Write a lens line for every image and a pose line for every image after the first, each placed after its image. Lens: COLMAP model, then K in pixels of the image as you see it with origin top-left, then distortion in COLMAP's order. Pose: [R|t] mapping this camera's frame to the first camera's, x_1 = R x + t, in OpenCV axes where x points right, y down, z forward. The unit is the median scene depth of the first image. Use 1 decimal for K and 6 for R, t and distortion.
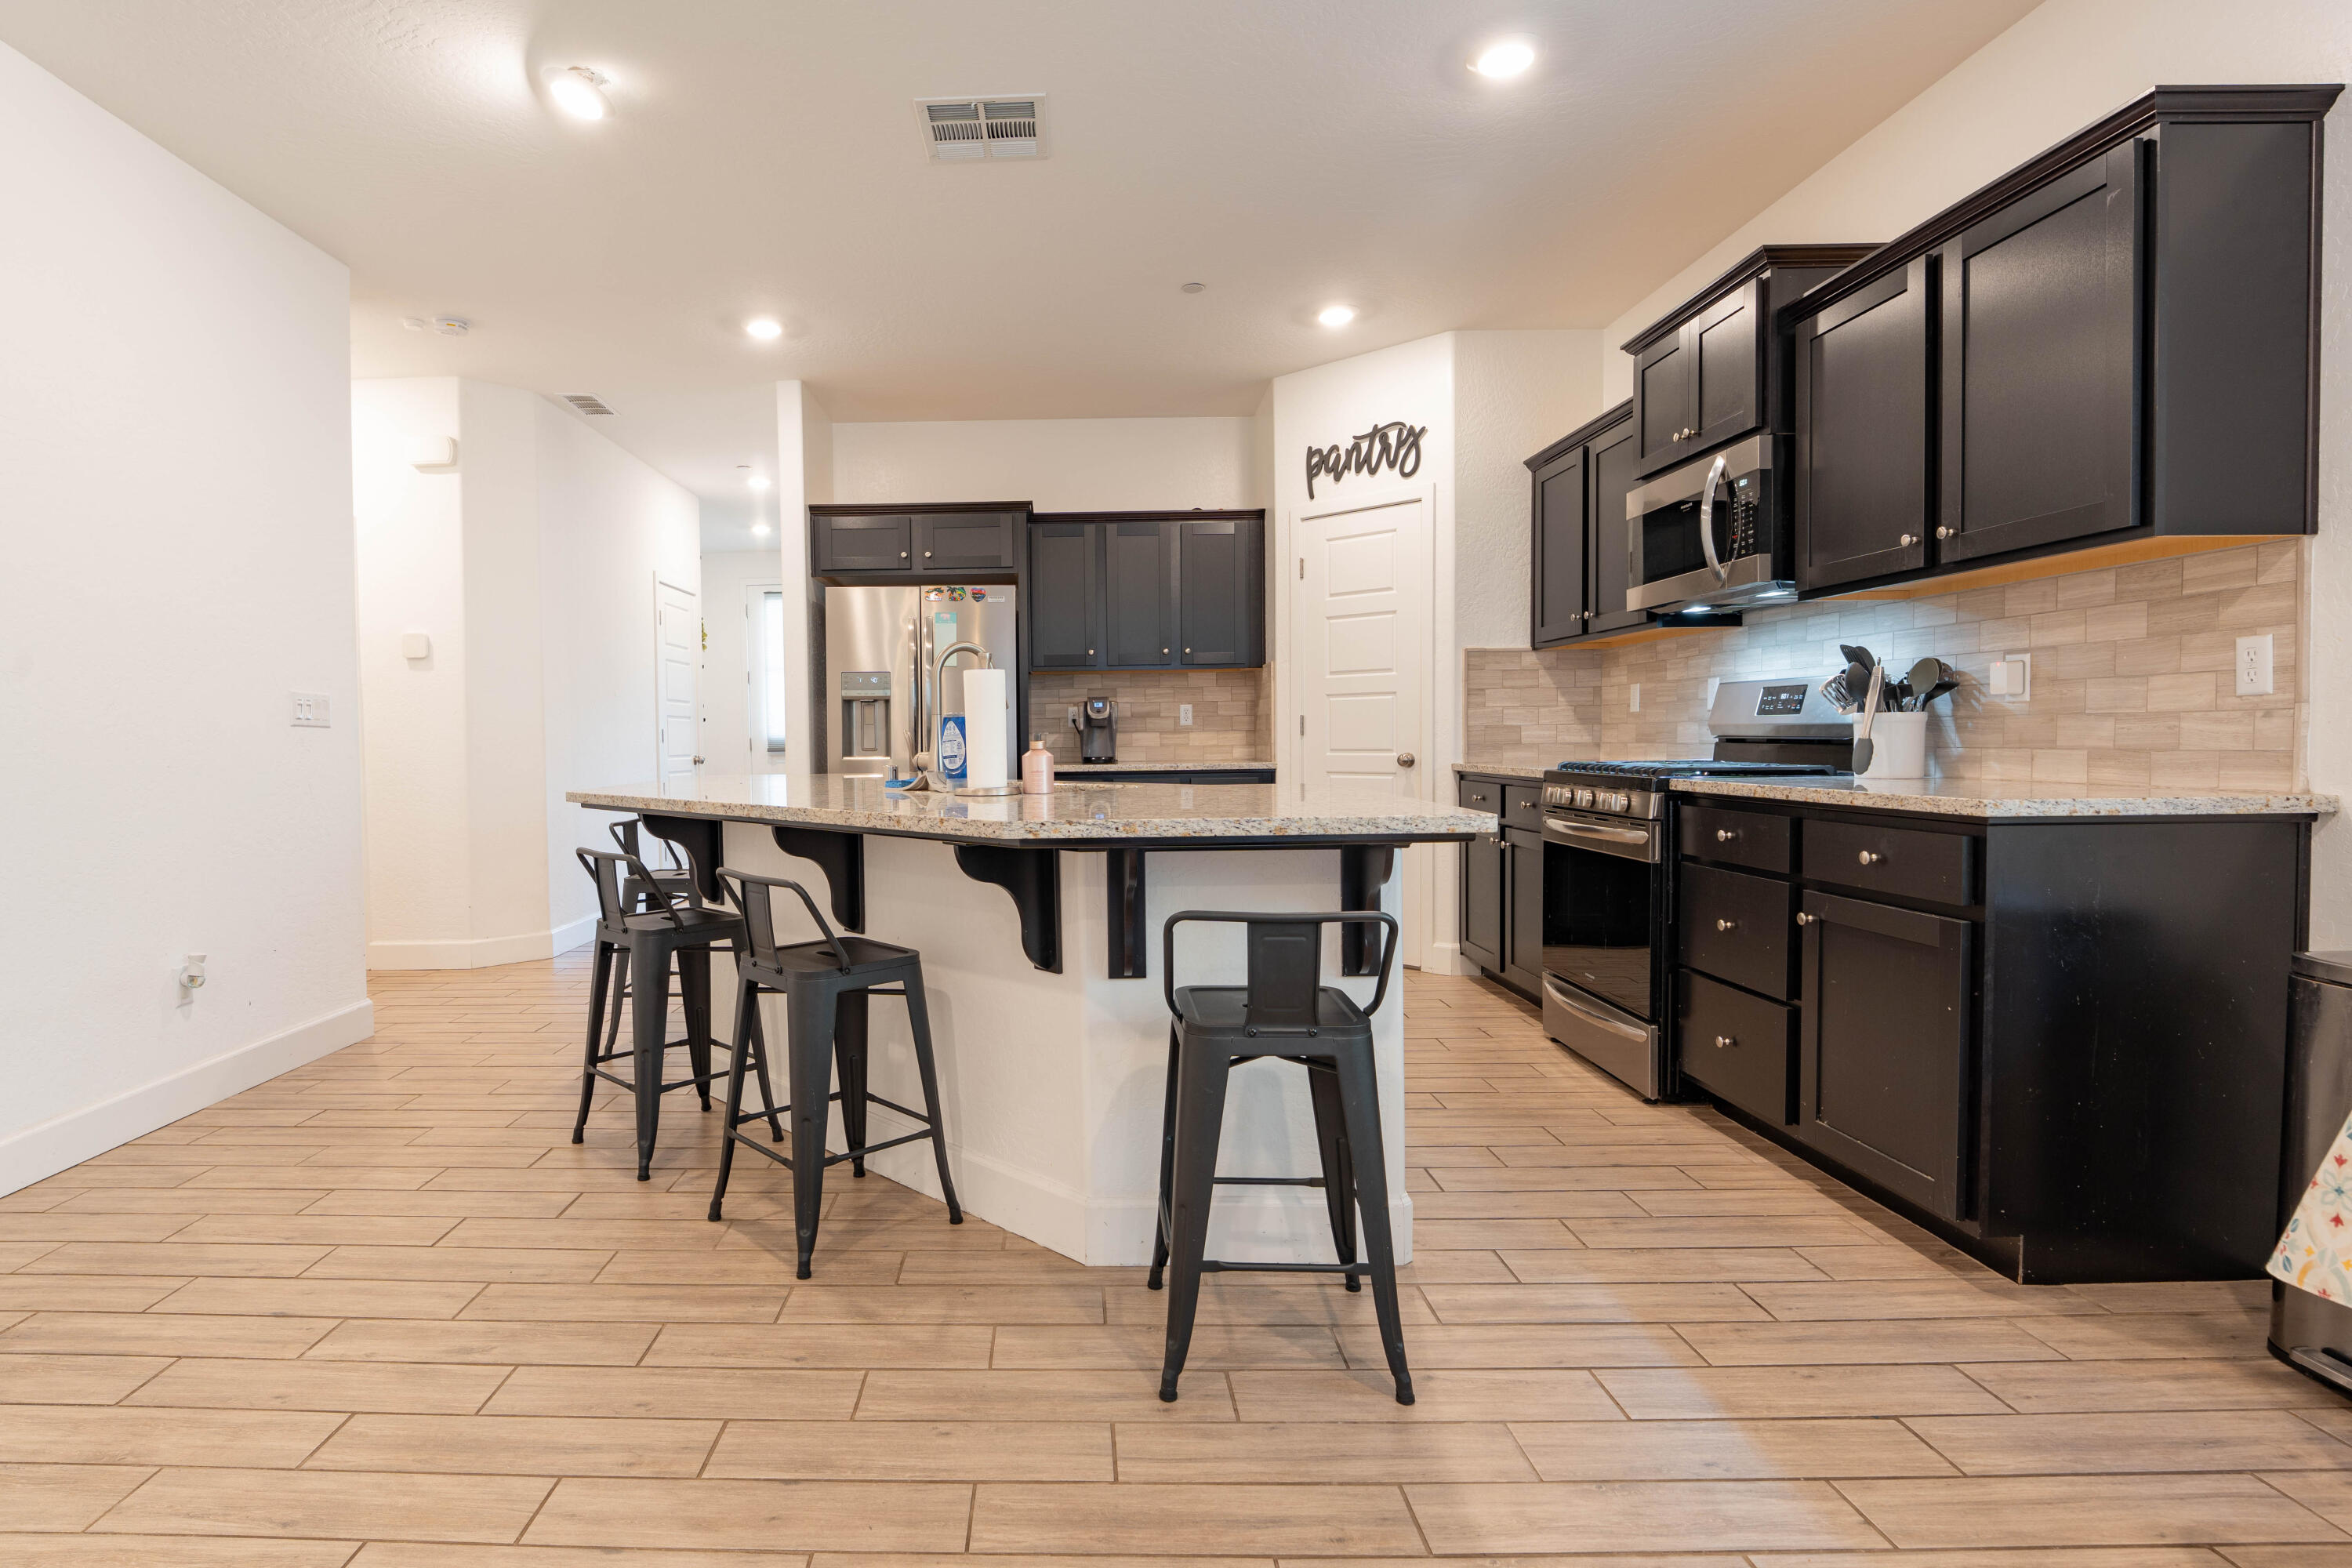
lens RADIAL K [[1166.4, 0, 1040.2], [0, 1166.4, 784.2], [0, 0, 1]] dist [-0.017786, 0.000287]
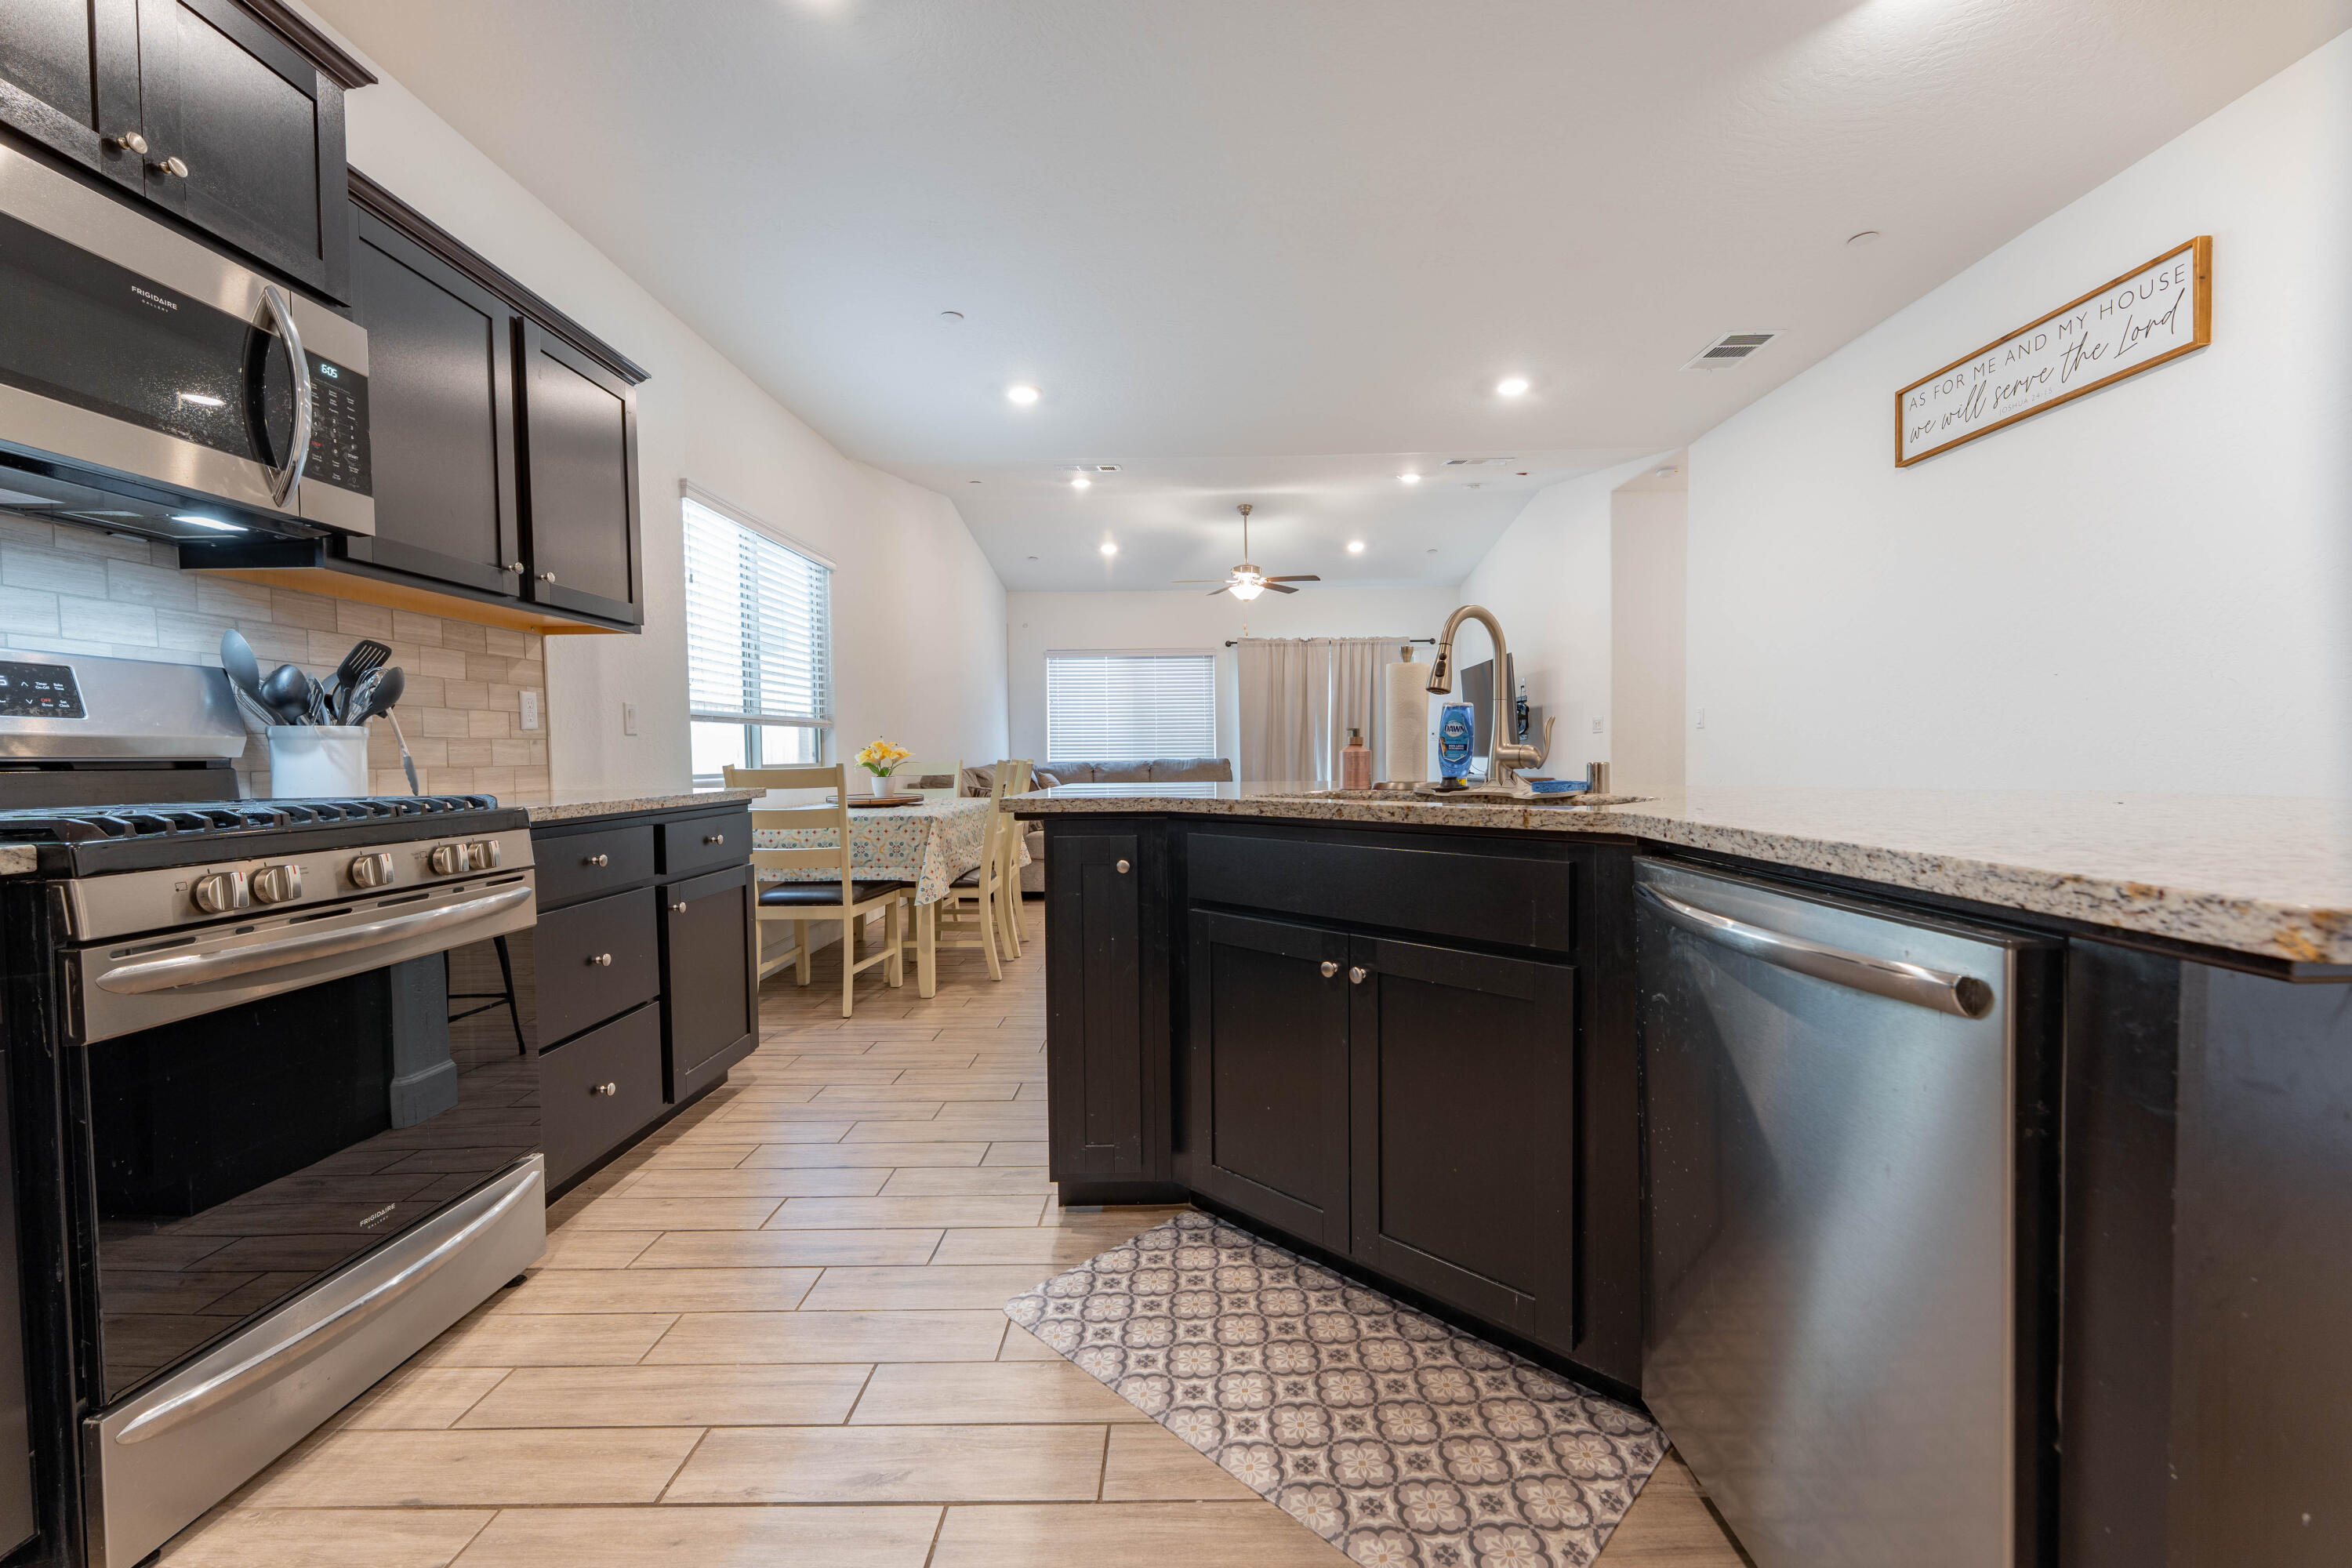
lens RADIAL K [[953.2, 0, 1192.3], [0, 953.2, 787.1], [0, 0, 1]] dist [0.000680, 0.000198]
pose [[-0.999440, 0.027192, -0.019512, 0.128320], [0.025640, 0.996793, 0.075801, -0.050624], [0.021511, 0.075258, -0.996932, 1.554888]]
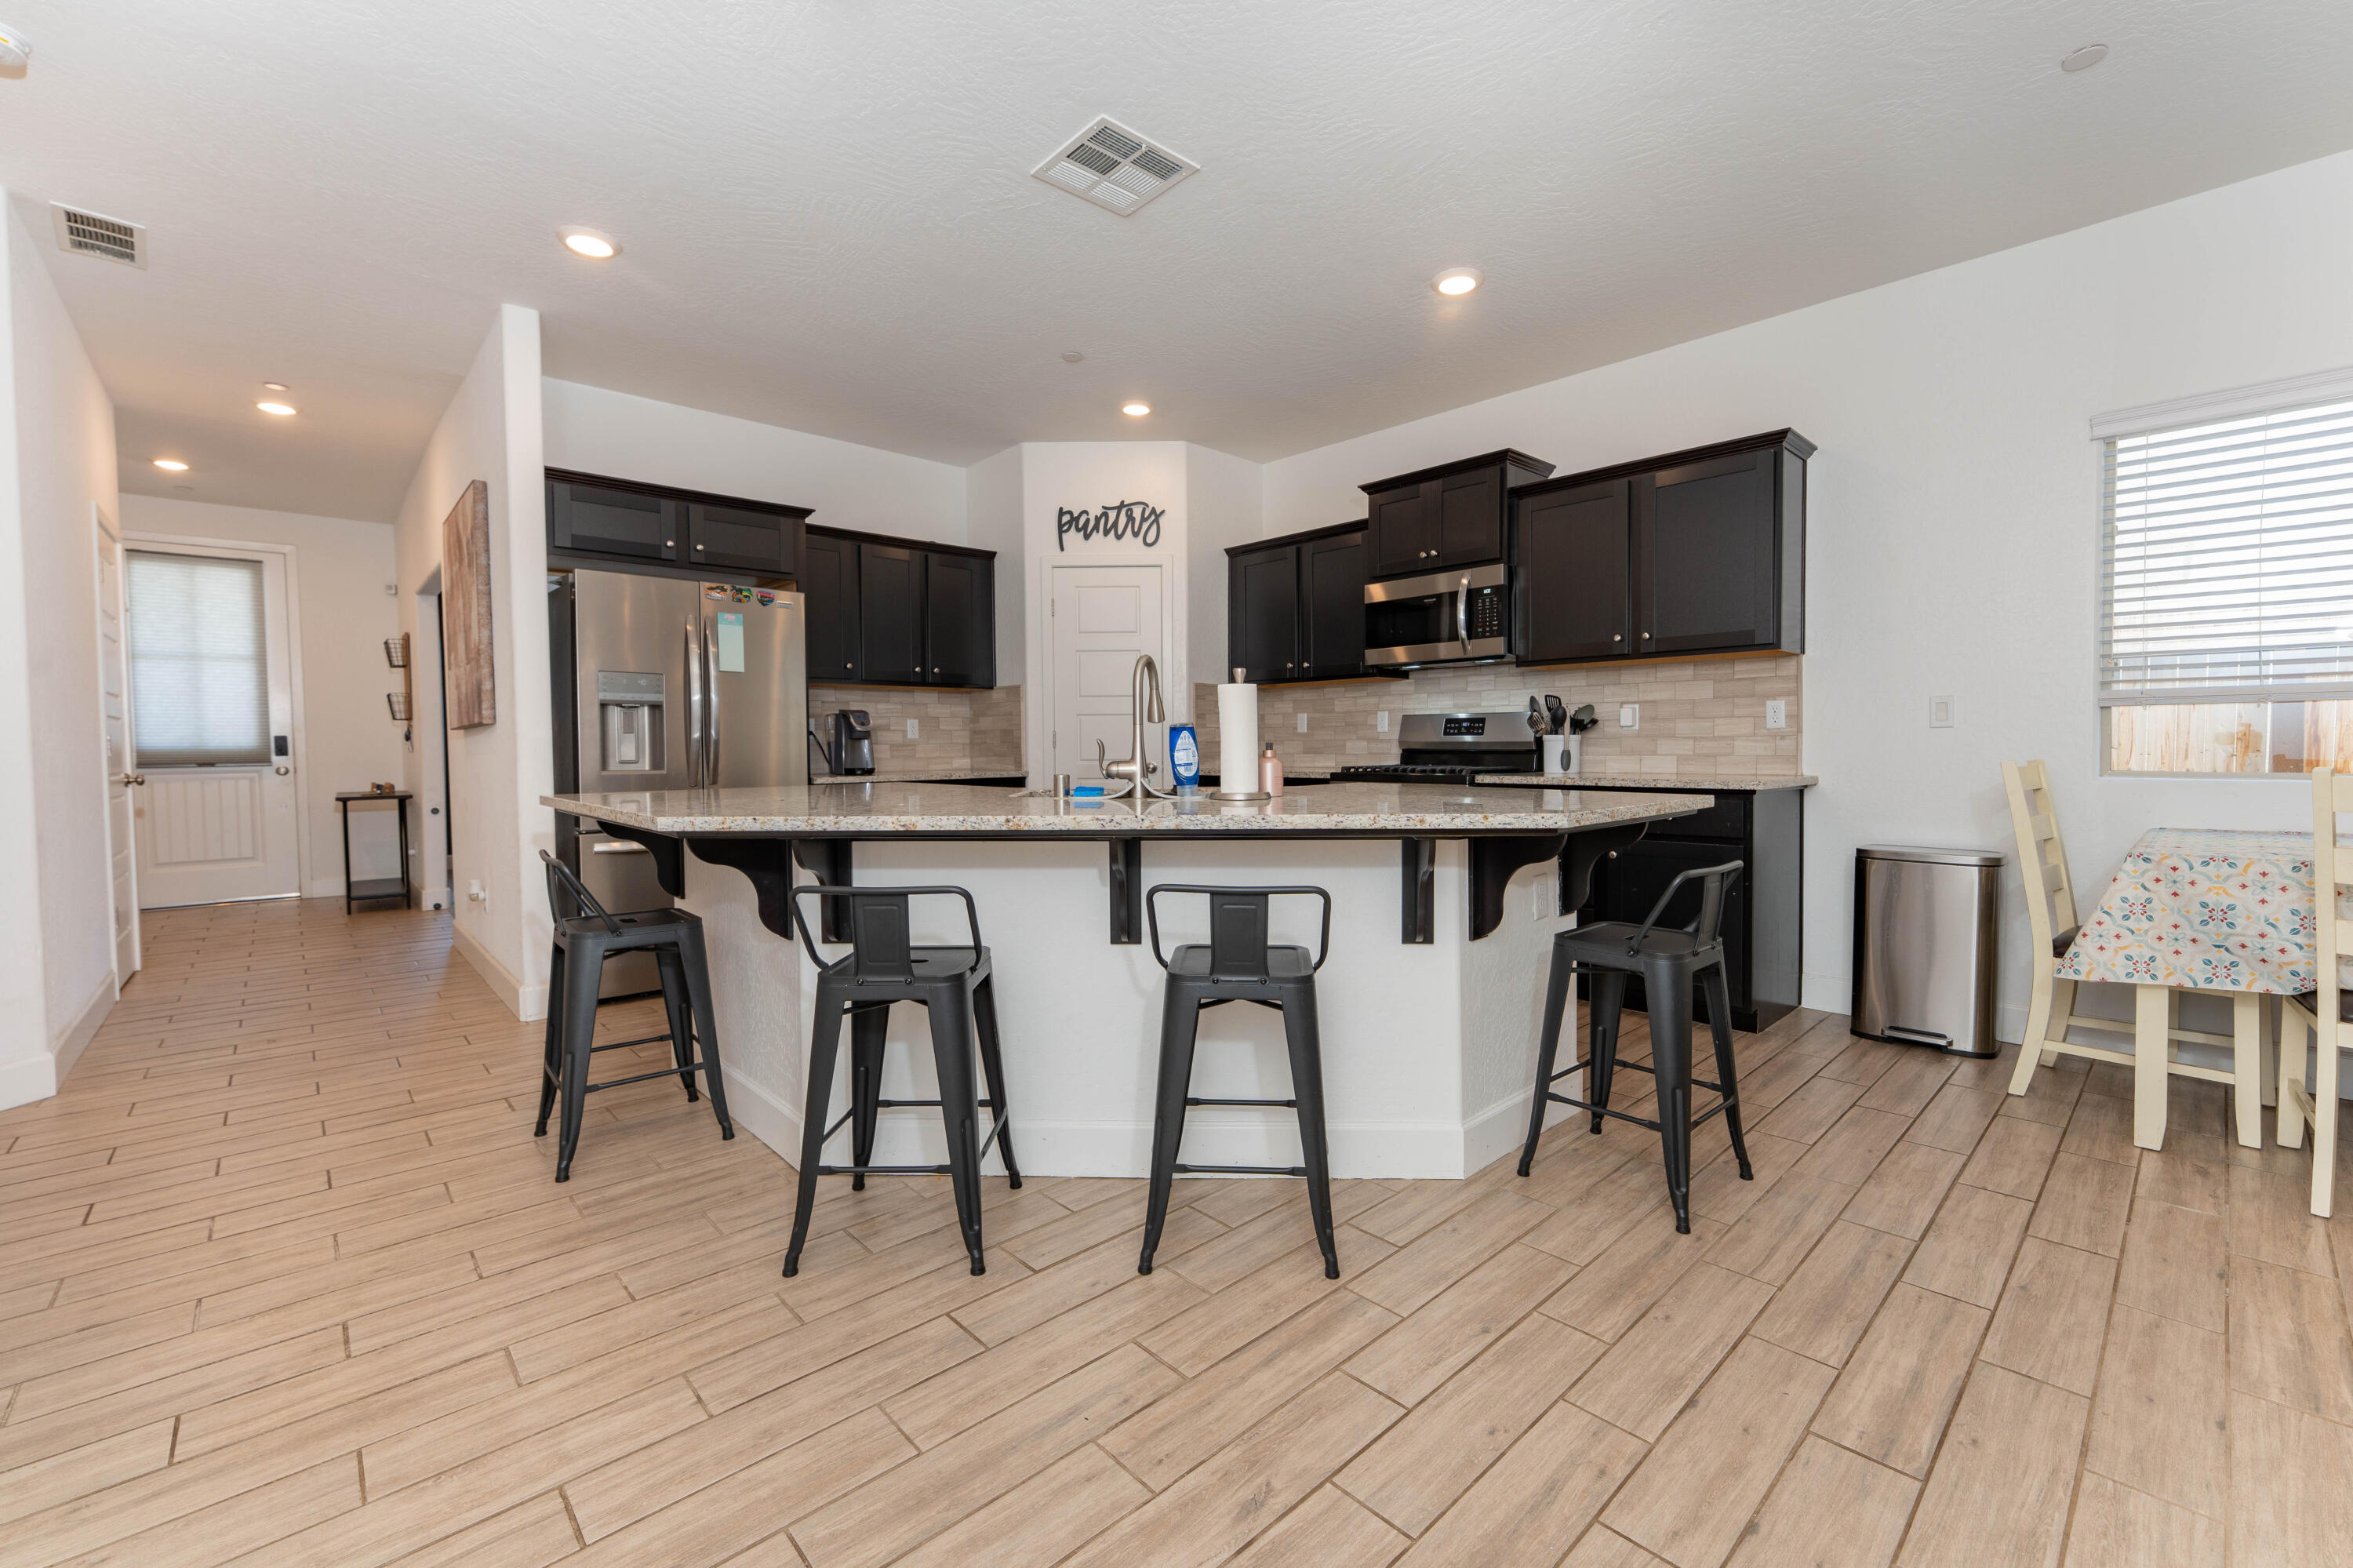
lens RADIAL K [[959.8, 0, 1205.3], [0, 959.8, 777.0], [0, 0, 1]] dist [0.000349, 0.000133]
pose [[0.707729, -0.016278, 0.706296, -0.608403], [0.026649, 0.999638, -0.003664, -0.007617], [-0.705981, 0.021415, 0.707907, 0.334930]]
